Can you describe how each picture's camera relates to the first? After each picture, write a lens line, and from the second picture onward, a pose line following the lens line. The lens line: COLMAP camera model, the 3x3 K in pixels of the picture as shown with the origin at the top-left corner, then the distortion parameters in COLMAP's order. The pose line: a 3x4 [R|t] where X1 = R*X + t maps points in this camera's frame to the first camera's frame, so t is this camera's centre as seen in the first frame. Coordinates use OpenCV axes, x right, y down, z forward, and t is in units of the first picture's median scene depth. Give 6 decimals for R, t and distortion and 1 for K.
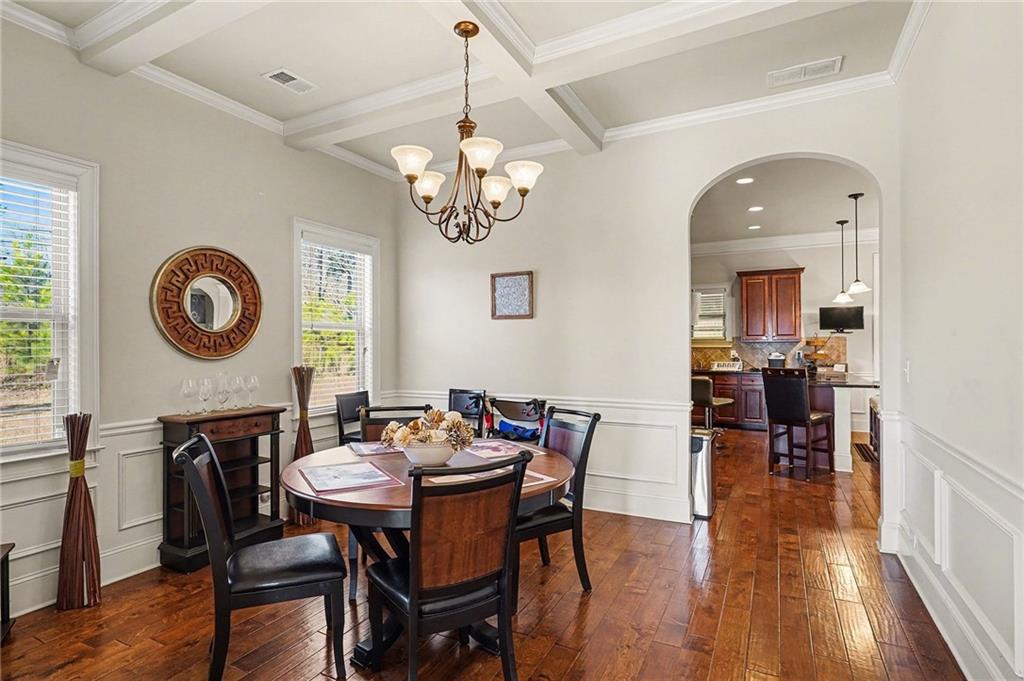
lens RADIAL K [[511.7, 0, 512.0], [0, 511.7, 342.0], [0, 0, 1]] dist [0.001953, 0.000510]
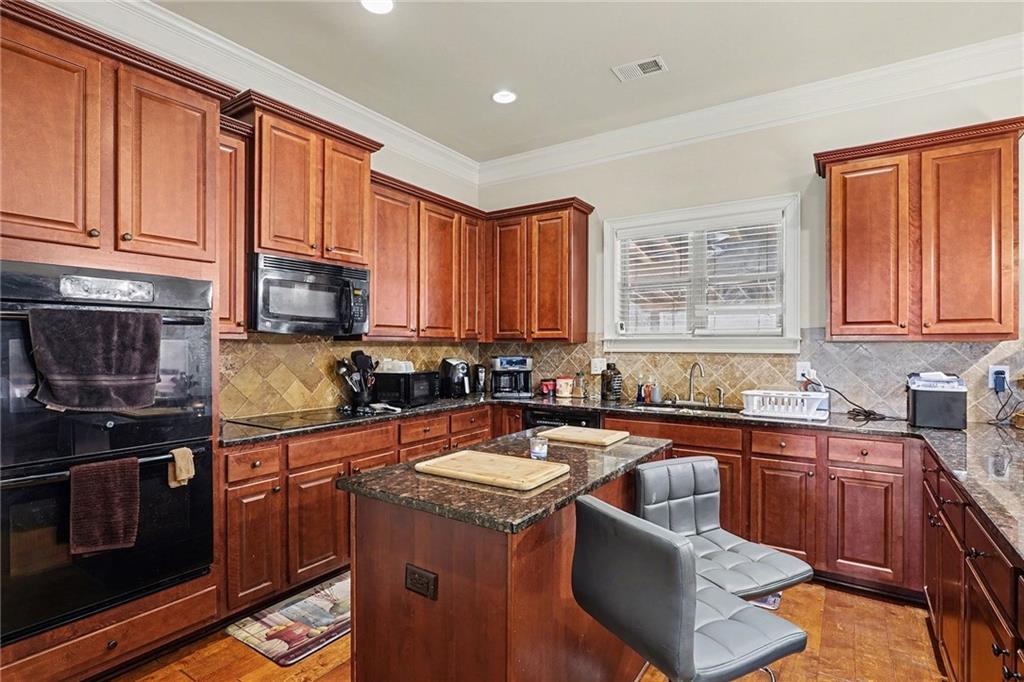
lens RADIAL K [[511.7, 0, 510.7], [0, 511.7, 343.2], [0, 0, 1]] dist [0.001953, 0.000510]
pose [[0.994784, 0.004948, -0.101880, 0.257543], [-0.004737, 0.999986, 0.002318, 0.001704], [0.101890, -0.001823, 0.994794, 0.608132]]
